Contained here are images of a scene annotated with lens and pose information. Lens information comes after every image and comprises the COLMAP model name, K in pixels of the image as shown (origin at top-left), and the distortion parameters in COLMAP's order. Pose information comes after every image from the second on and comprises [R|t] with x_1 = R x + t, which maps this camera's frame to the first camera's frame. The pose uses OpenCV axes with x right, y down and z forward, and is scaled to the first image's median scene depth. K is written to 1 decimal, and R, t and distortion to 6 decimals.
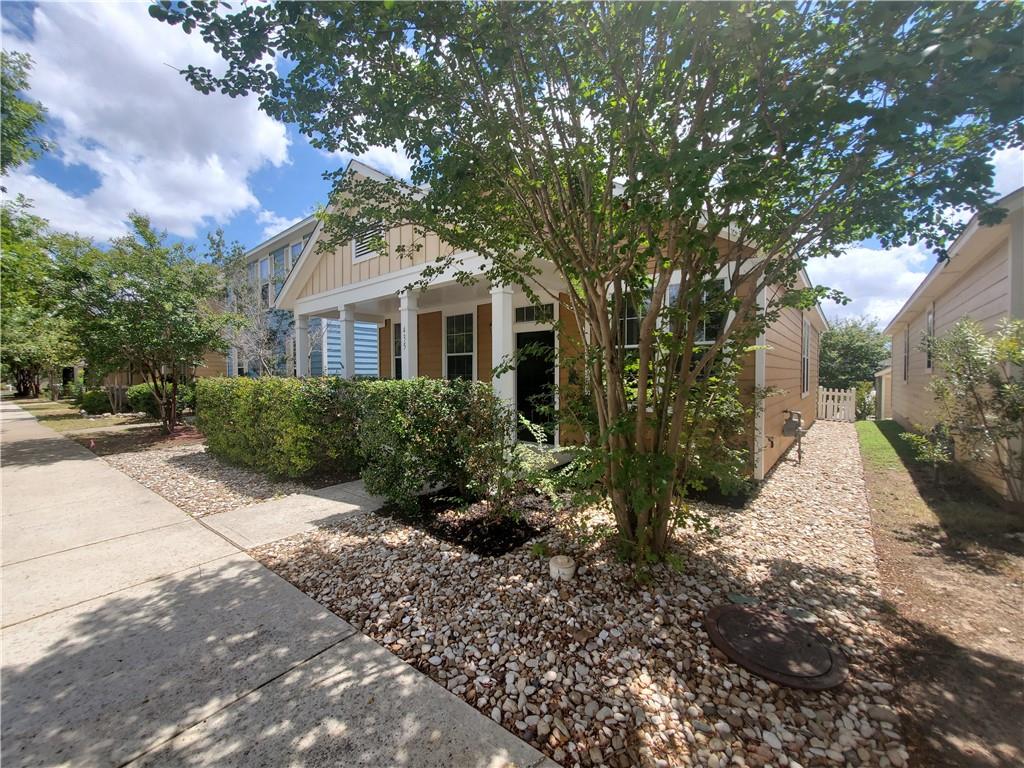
lens RADIAL K [[405.9, 0, 512.4], [0, 405.9, 385.7], [0, 0, 1]] dist [-0.001393, 0.000845]
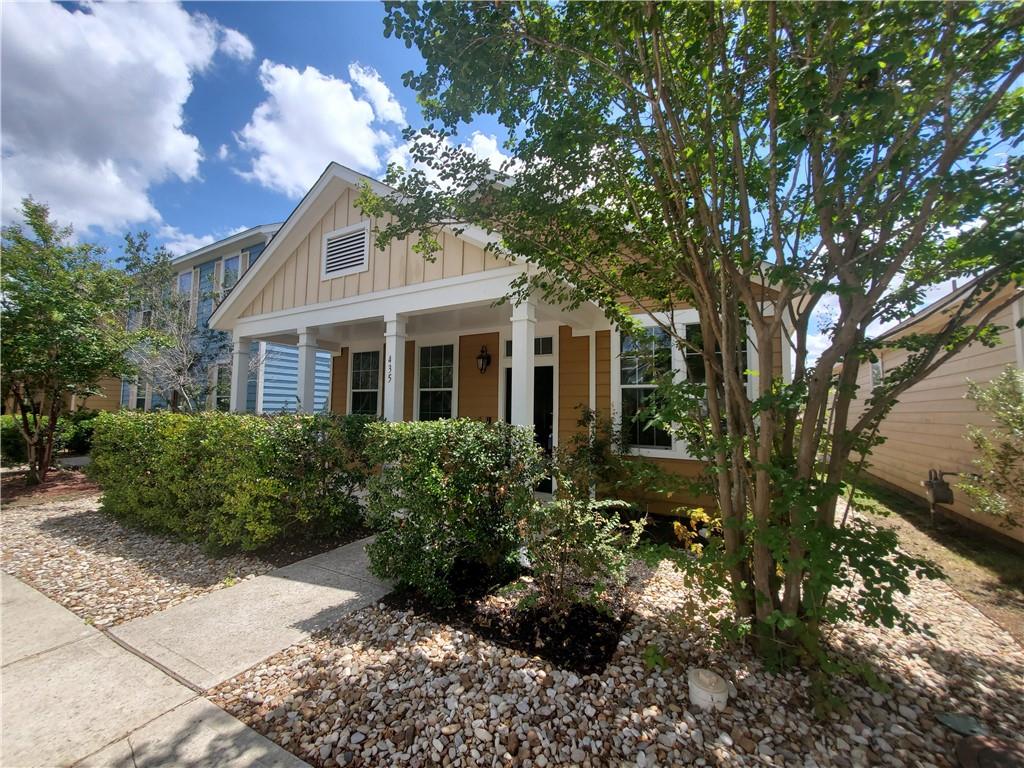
lens RADIAL K [[405.9, 0, 510.2], [0, 405.9, 388.6], [0, 0, 1]] dist [-0.001393, 0.000845]
pose [[0.985287, 0.025620, 0.168979, -0.235278], [-0.011920, 0.996594, -0.081597, -0.016051], [-0.170494, 0.078382, 0.982236, 0.197969]]
